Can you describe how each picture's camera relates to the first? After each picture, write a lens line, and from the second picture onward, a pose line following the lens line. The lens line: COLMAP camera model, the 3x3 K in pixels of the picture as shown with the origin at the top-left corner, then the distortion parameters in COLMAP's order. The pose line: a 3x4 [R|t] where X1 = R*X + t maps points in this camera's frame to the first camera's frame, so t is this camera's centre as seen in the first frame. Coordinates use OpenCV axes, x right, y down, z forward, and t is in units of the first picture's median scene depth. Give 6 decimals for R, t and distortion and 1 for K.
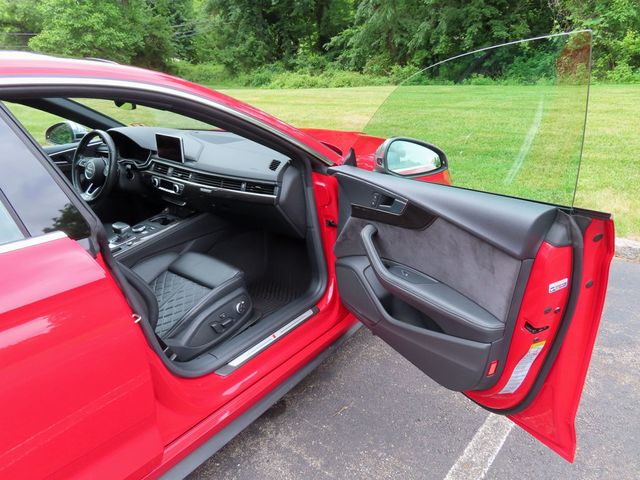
lens RADIAL K [[460.1, 0, 322.3], [0, 460.1, 240.6], [0, 0, 1]] dist [-0.013681, 0.011455]
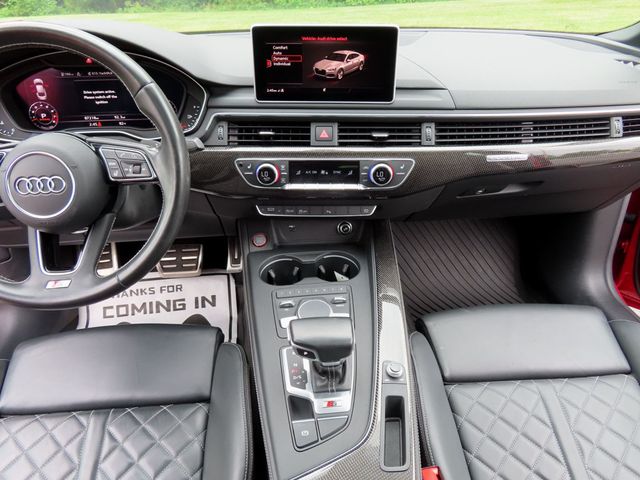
lens RADIAL K [[460.1, 0, 321.0], [0, 460.1, 239.4], [0, 0, 1]] dist [-0.013681, 0.011455]
pose [[0.739797, -0.305230, 0.599612, -0.578432], [0.233455, 0.952262, 0.196710, -0.144449], [-0.631030, -0.005543, 0.775739, 0.728678]]
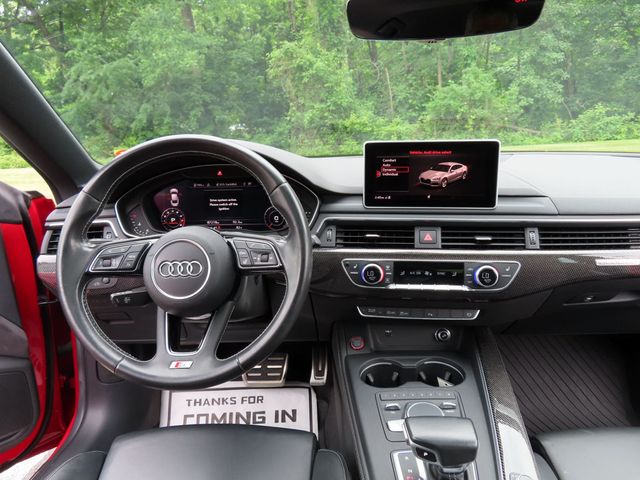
lens RADIAL K [[460.1, 0, 319.9], [0, 460.1, 238.1], [0, 0, 1]] dist [-0.013681, 0.011455]
pose [[0.818169, -0.111347, 0.564094, -0.621021], [0.210449, 0.970985, -0.113575, -0.126795], [-0.535081, 0.211637, 0.817862, 0.745903]]
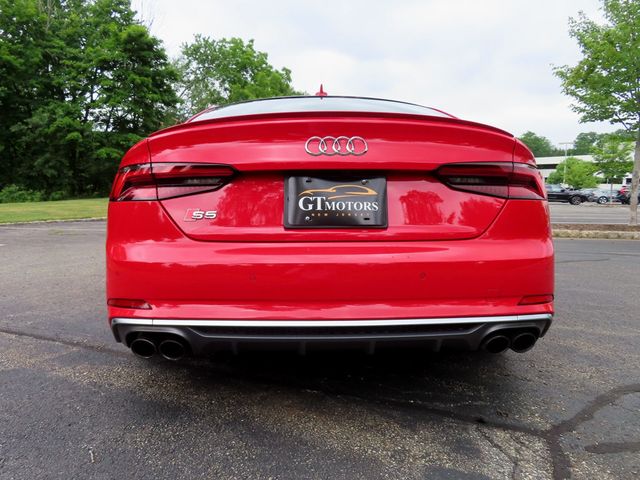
lens RADIAL K [[460.1, 0, 316.8], [0, 460.1, 240.1], [0, 0, 1]] dist [-0.013681, 0.011455]
pose [[-0.262746, -0.044247, 0.963850, -6.796976], [0.380567, 0.913209, 0.145665, 0.672237], [-0.886642, 0.405082, -0.223103, -0.154683]]
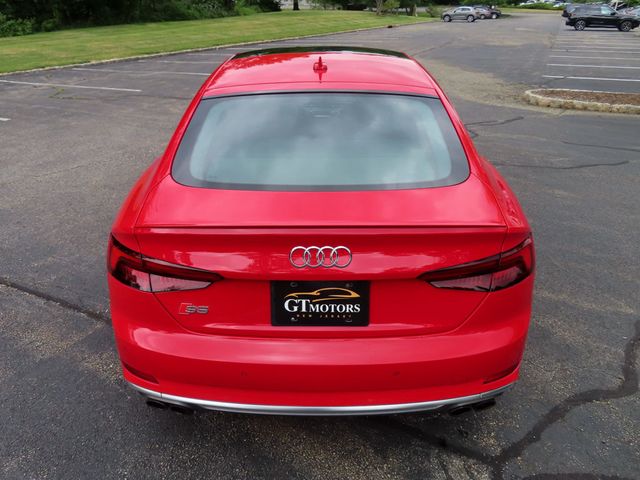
lens RADIAL K [[460.1, 0, 316.5], [0, 460.1, 243.7], [0, 0, 1]] dist [-0.013681, 0.011455]
pose [[-0.229068, -0.404112, 0.885563, -6.737852], [0.384626, 0.798145, 0.463711, 0.323156], [-0.894198, 0.446832, -0.027398, -0.372093]]
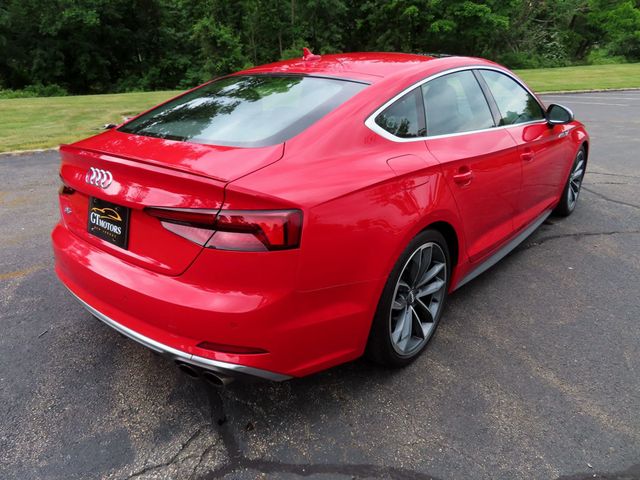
lens RADIAL K [[460.1, 0, 317.0], [0, 460.1, 242.1], [0, 0, 1]] dist [-0.013681, 0.011455]
pose [[0.449229, -0.284176, 0.847017, -6.707809], [0.333908, 0.932765, 0.135851, 0.783554], [-0.828673, 0.221798, 0.513914, -1.118352]]
